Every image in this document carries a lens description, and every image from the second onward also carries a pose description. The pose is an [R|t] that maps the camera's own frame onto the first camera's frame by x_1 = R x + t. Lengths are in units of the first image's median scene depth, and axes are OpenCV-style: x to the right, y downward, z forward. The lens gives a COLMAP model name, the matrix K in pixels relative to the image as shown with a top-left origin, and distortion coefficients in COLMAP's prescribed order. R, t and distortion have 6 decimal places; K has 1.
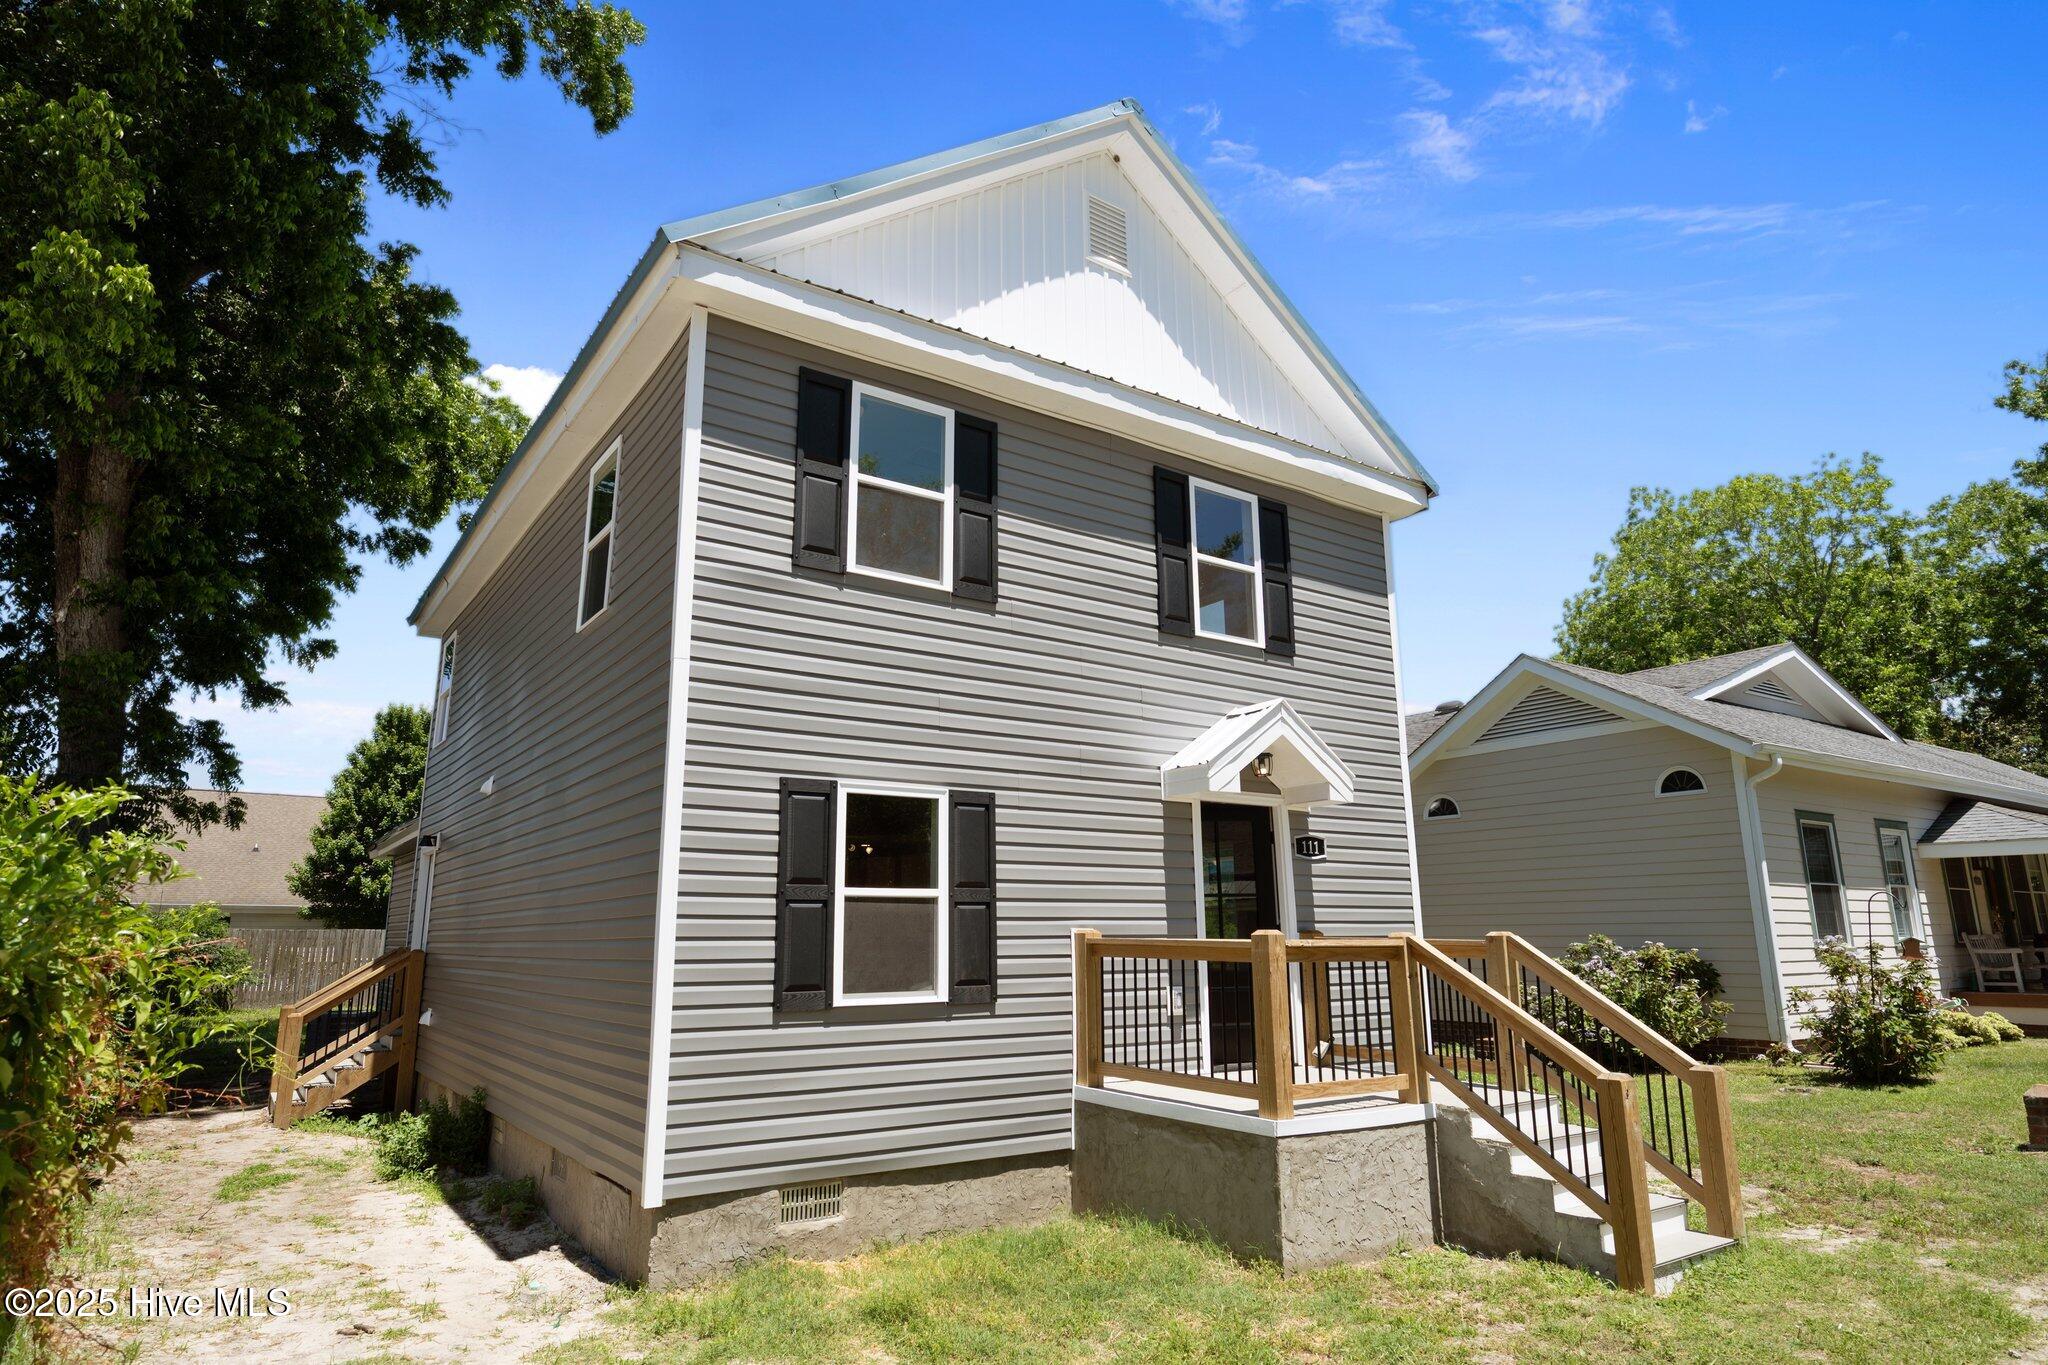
lens RADIAL K [[1176.7, 0, 1024.0], [0, 1176.7, 682.5], [0, 0, 1]] dist [-0.002171, 0.000210]
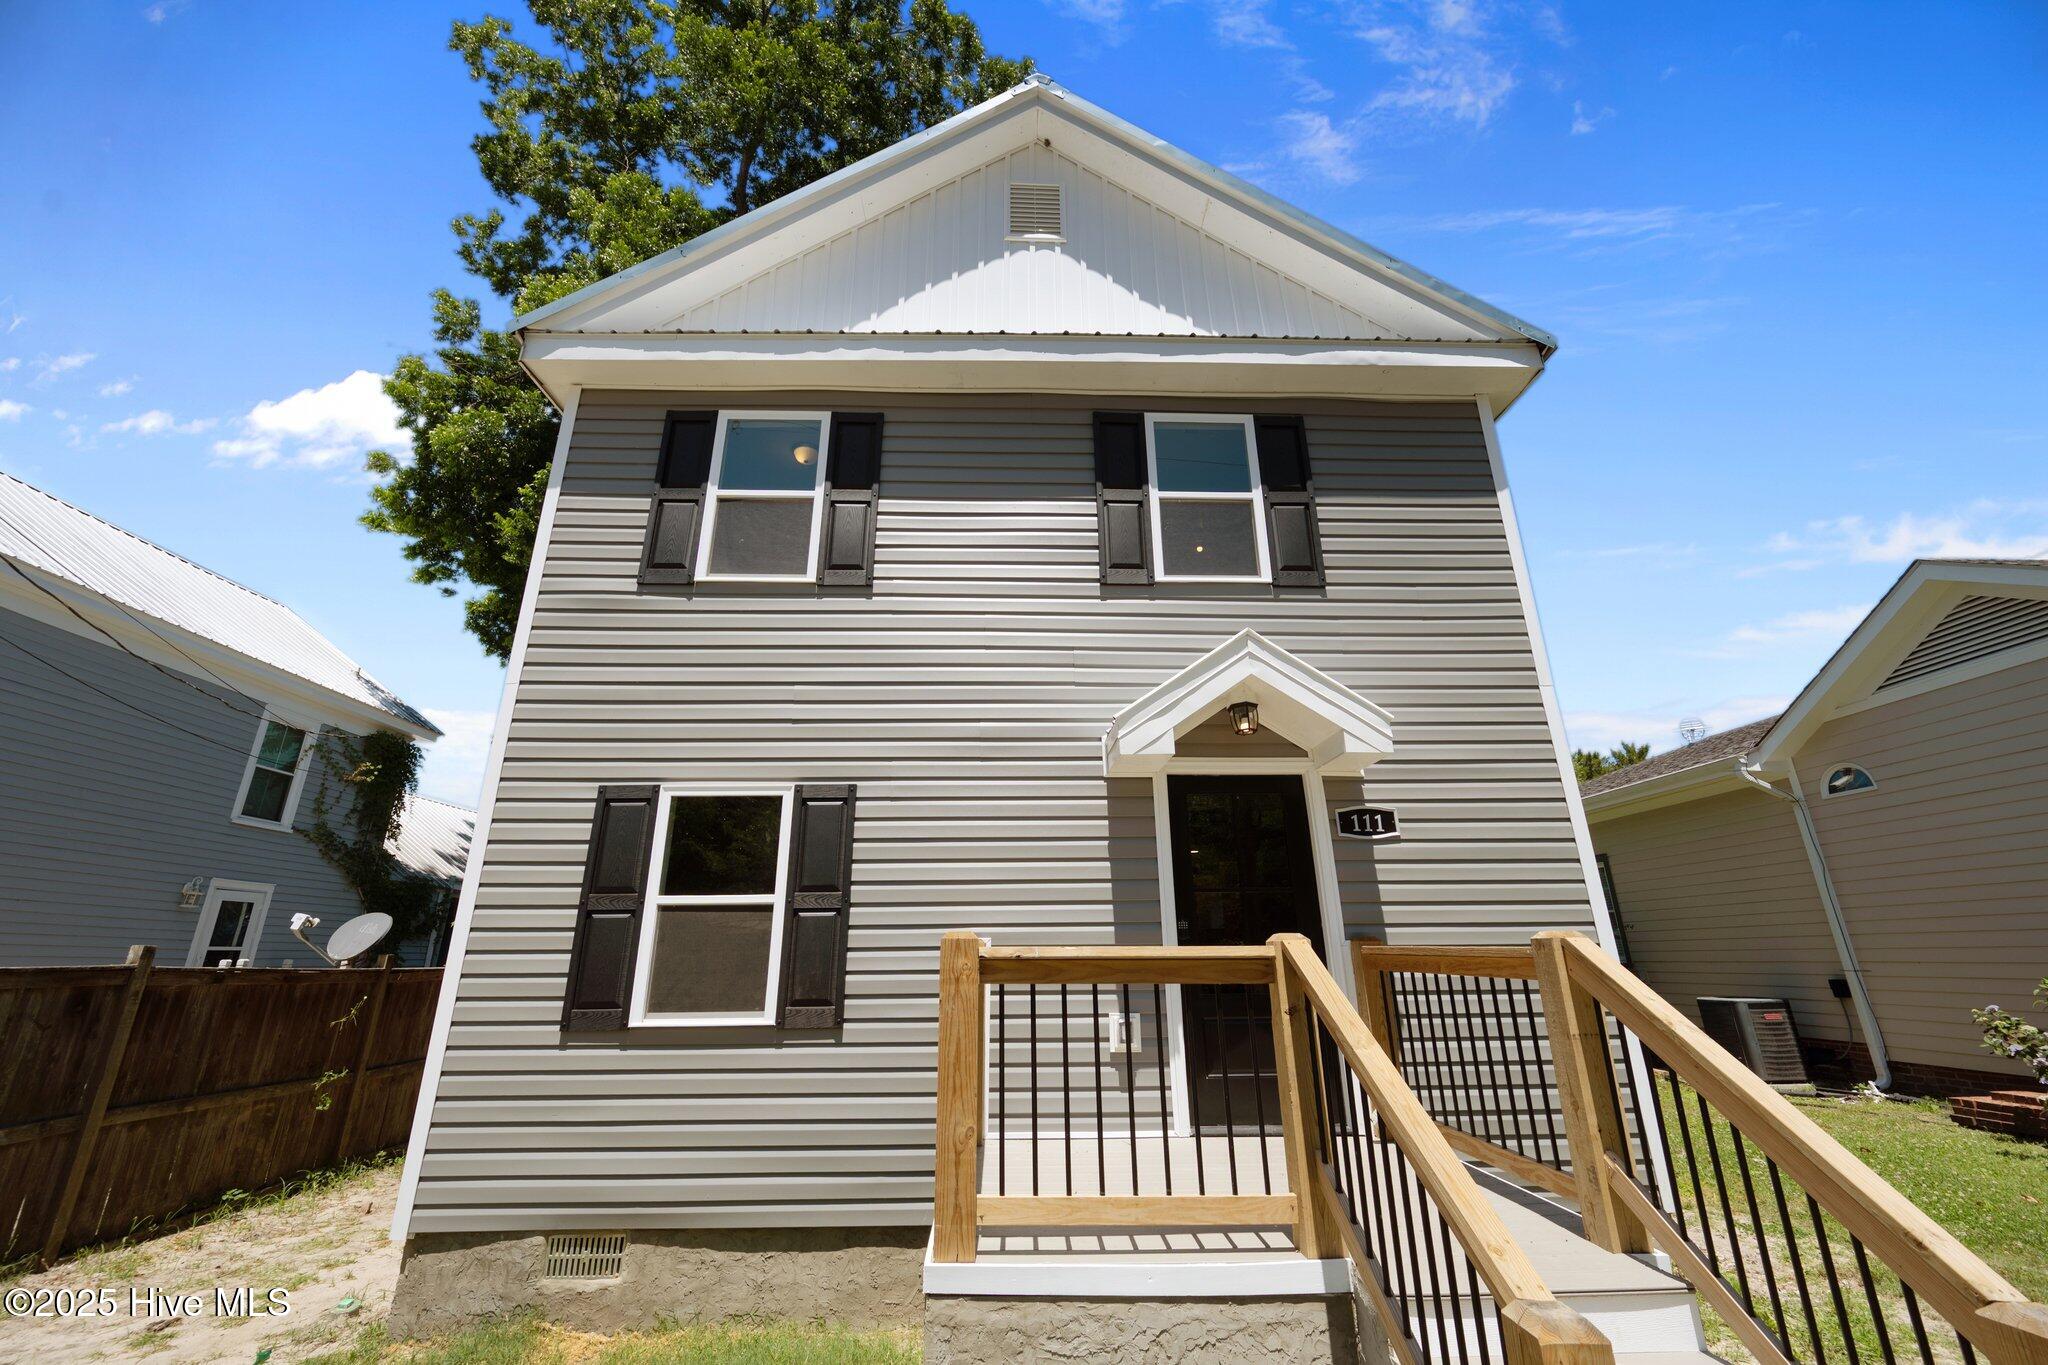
lens RADIAL K [[811.3, 0, 1029.5], [0, 811.3, 687.3], [0, 0, 1]] dist [0.000719, -0.000564]
pose [[0.836009, -0.176311, -0.519619, 0.431307], [0.120141, 0.982810, -0.140181, 0.126638], [0.535402, 0.054765, 0.842820, 0.556156]]
